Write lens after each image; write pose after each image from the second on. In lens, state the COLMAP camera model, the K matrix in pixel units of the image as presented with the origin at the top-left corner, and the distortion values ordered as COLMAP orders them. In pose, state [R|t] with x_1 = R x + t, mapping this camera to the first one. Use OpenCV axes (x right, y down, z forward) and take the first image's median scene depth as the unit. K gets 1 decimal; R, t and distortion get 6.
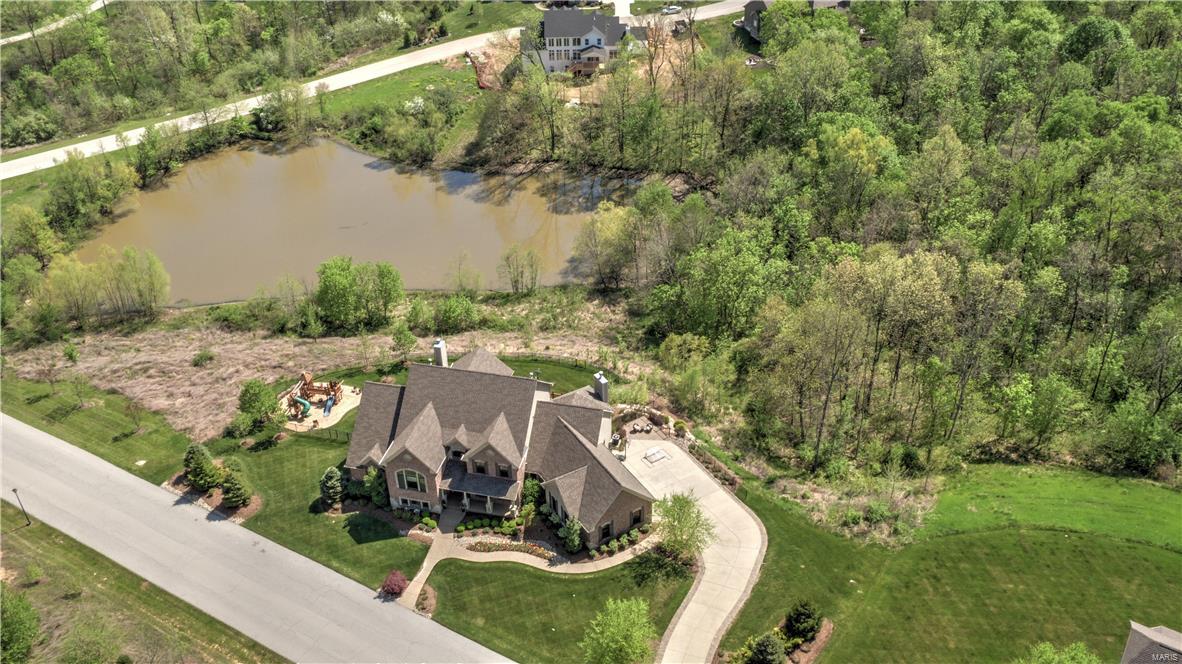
lens RADIAL K [[1030.4, 0, 593.1], [0, 1030.4, 333.6], [0, 0, 1]] dist [0.006184, 0.000917]
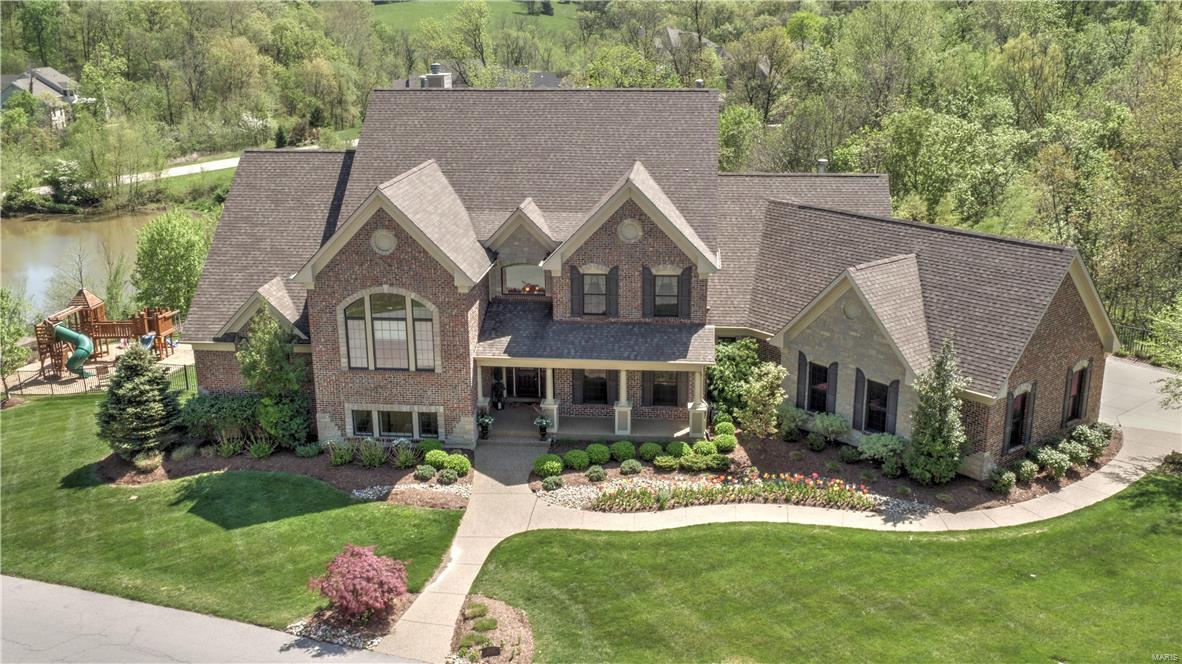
lens RADIAL K [[1079.2, 0, 592.5], [0, 1079.2, 333.1], [0, 0, 1]] dist [0.003497, 0.001996]
pose [[0.990333, -0.030079, 0.135407, -0.154677], [0.071213, 0.947983, -0.310254, 0.246633], [-0.119031, 0.316898, 0.940961, 0.651774]]
